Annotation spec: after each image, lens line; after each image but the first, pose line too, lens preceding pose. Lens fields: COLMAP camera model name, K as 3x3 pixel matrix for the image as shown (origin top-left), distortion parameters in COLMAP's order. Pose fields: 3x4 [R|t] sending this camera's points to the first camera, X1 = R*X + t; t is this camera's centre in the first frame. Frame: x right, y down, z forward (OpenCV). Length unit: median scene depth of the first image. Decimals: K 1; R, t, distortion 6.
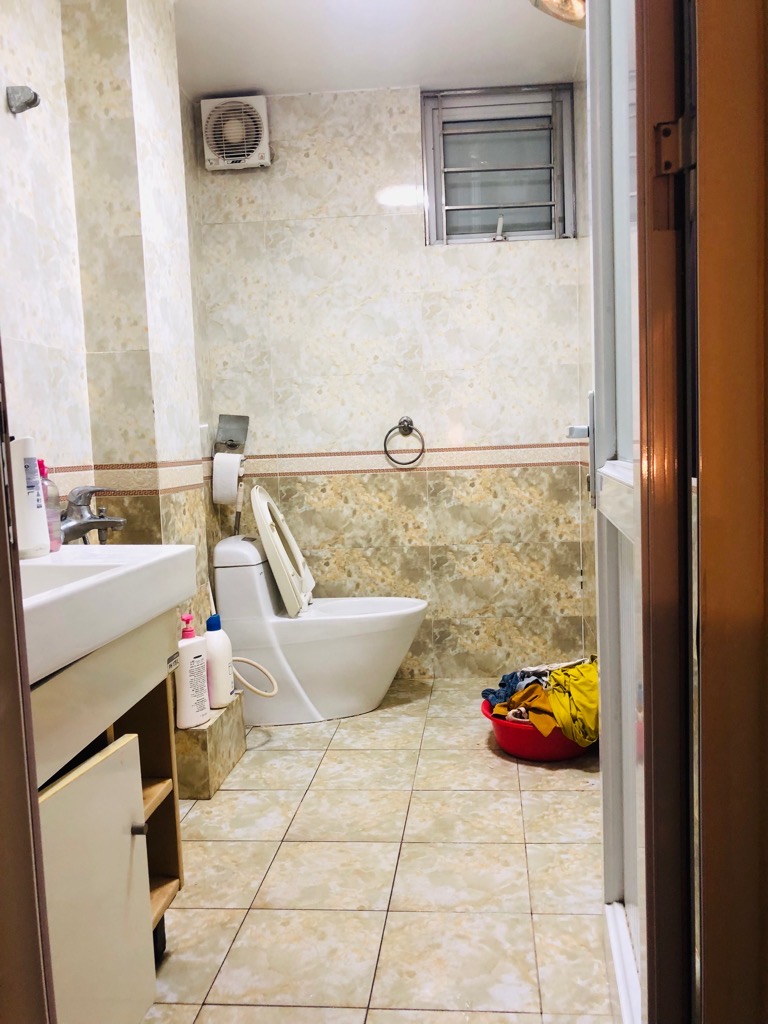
lens RADIAL K [[823.3, 0, 387.5], [0, 823.3, 523.9], [0, 0, 1]] dist [0.057780, -0.101739]
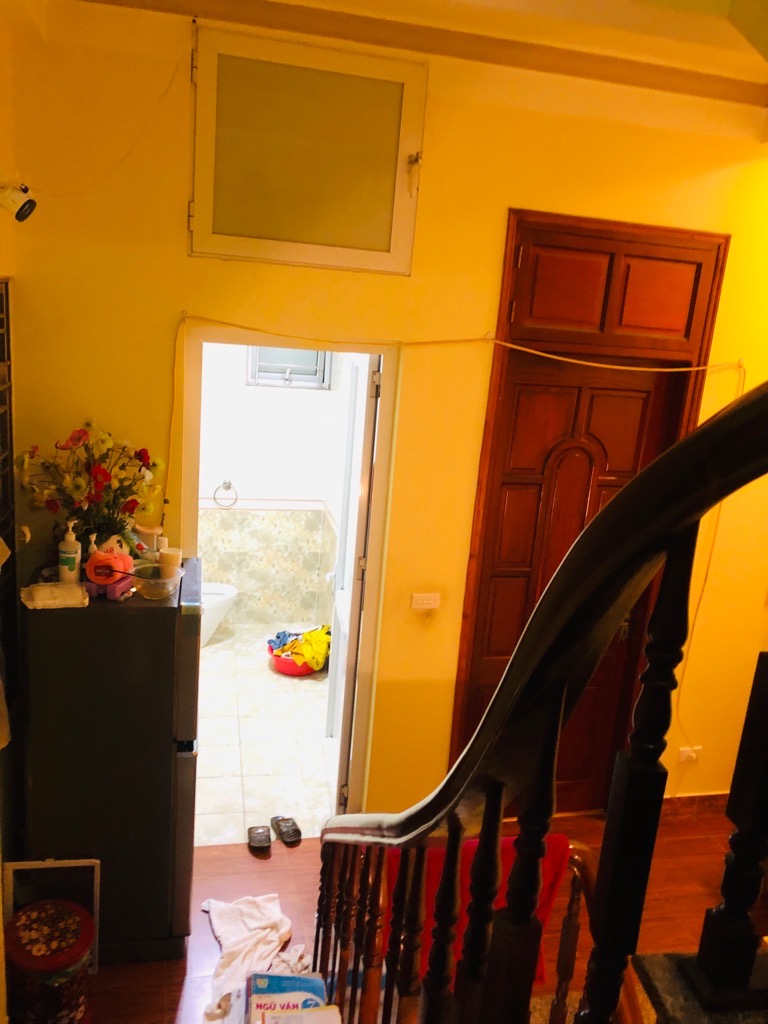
lens RADIAL K [[757.6, 0, 384.7], [0, 757.6, 508.8], [0, 0, 1]] dist [-0.000936, 0.006521]
pose [[0.940872, 0.045154, 0.335738, -0.199724], [-0.086974, 0.990054, 0.110581, -0.273747], [-0.327406, -0.133243, 0.935442, -0.609592]]
